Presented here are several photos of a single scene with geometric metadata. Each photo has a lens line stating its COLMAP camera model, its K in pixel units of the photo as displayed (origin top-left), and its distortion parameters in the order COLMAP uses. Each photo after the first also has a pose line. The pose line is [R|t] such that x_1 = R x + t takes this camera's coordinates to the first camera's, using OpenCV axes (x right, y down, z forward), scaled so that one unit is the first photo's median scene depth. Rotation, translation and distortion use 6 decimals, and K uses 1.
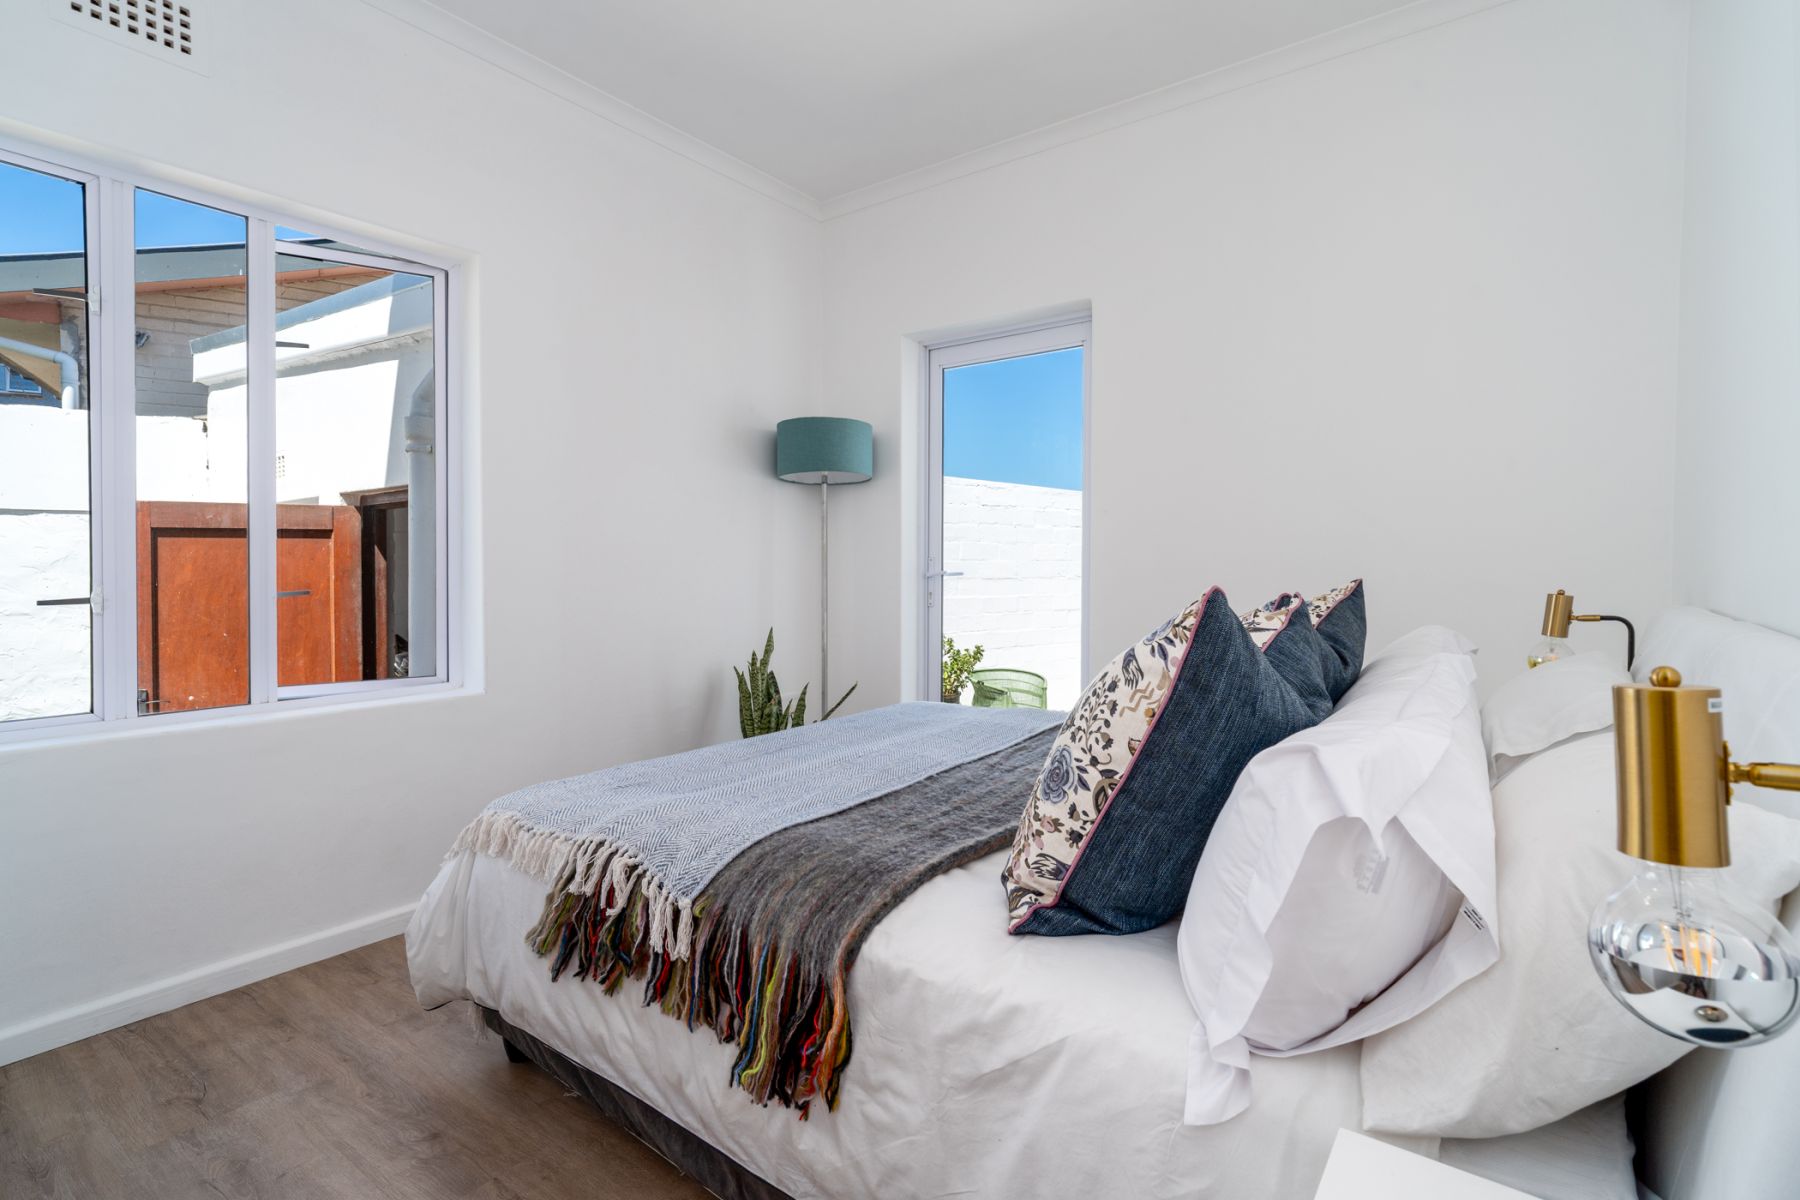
lens RADIAL K [[850.1, 0, 912.0], [0, 850.1, 559.0], [0, 0, 1]] dist [-0.004042, 0.000750]
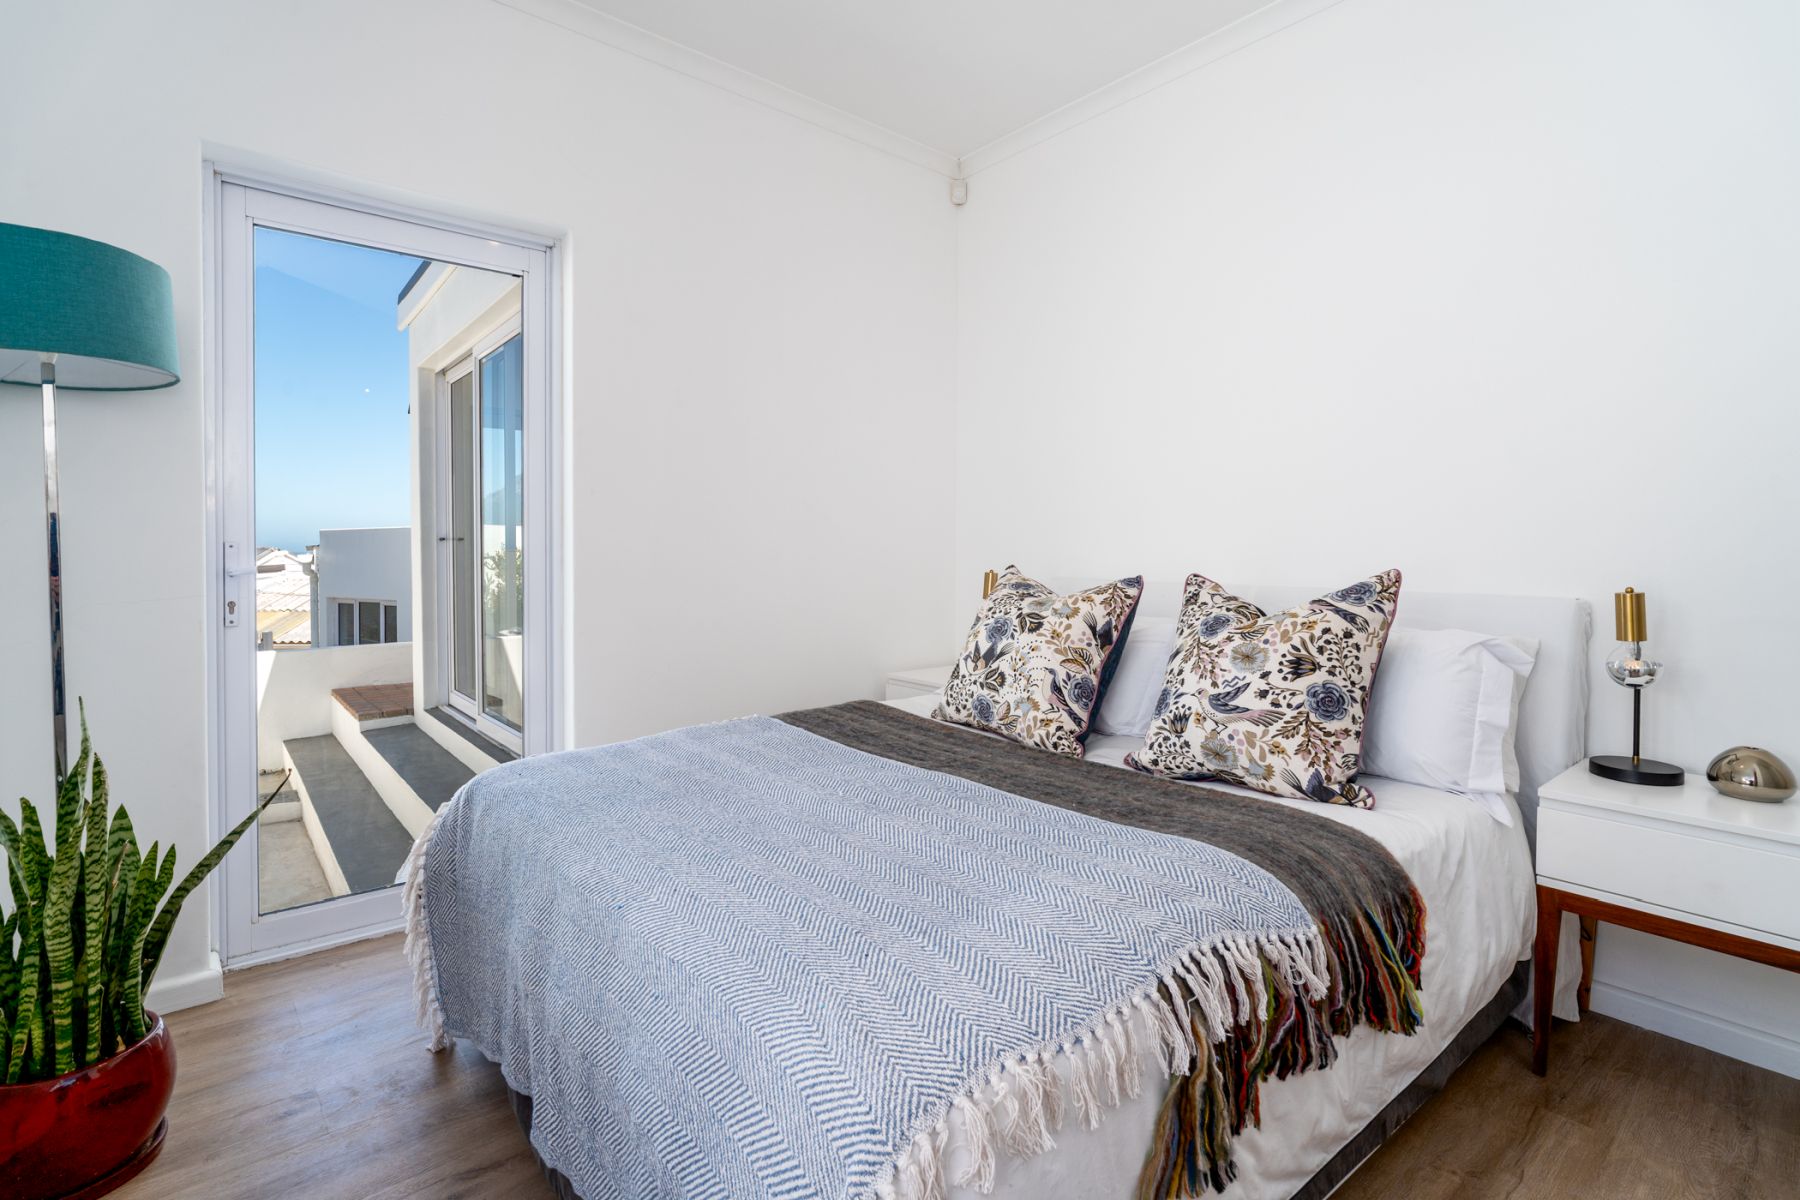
lens RADIAL K [[850.1, 0, 937.1], [0, 850.1, 559.2], [0, 0, 1]] dist [-0.004042, 0.000750]
pose [[0.219916, -0.008502, 0.975482, -1.450355], [-0.006511, 0.999927, 0.010182, -0.000328], [-0.975497, -0.008590, 0.219844, 1.391397]]
